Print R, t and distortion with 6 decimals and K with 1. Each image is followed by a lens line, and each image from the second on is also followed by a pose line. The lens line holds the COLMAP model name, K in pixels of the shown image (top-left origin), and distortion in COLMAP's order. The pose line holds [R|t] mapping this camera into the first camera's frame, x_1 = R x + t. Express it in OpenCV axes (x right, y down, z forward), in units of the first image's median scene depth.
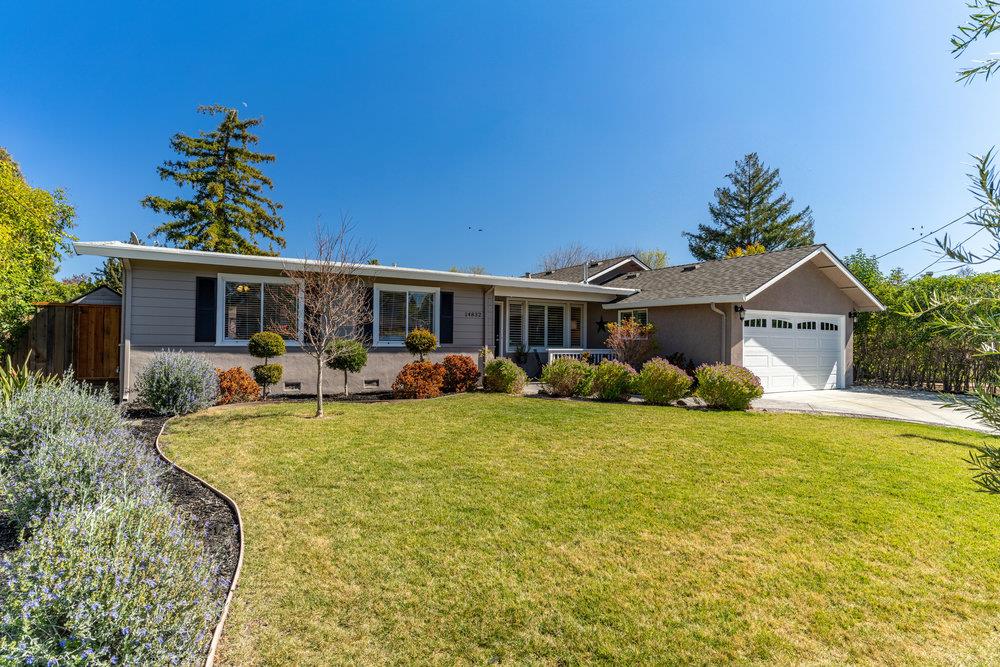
lens RADIAL K [[508.9, 0, 501.2], [0, 508.9, 334.1], [0, 0, 1]] dist [-0.005296, 0.002032]
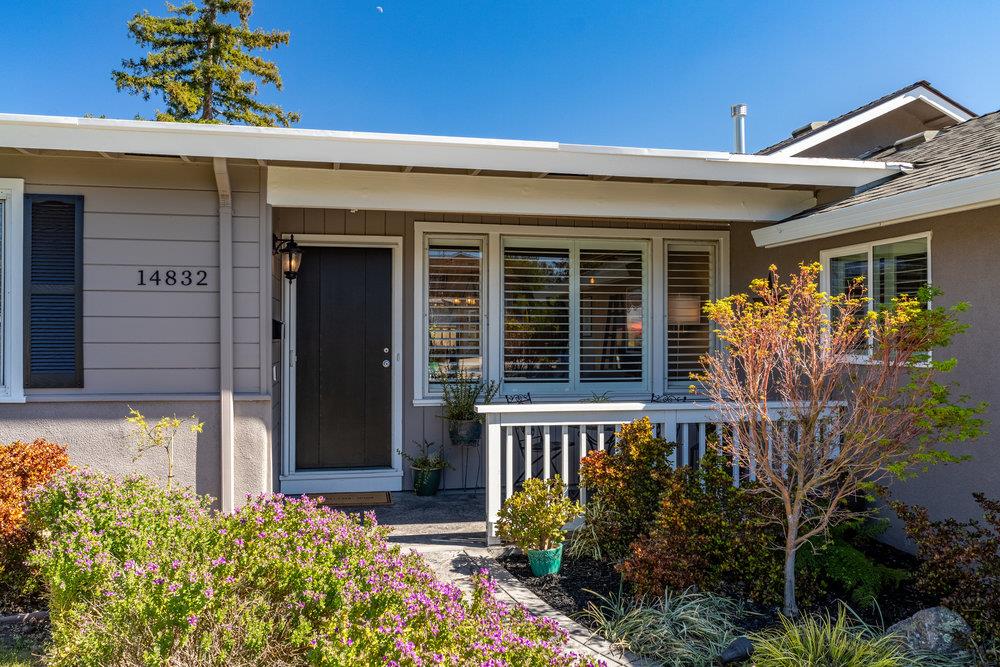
lens RADIAL K [[791.3, 0, 499.4], [0, 791.3, 333.1], [0, 0, 1]] dist [-0.016223, -0.001590]
pose [[0.949953, -0.010623, -0.312211, 0.078901], [0.012337, 0.999918, 0.003516, -0.003022], [0.312148, -0.007192, 0.950006, 0.223161]]
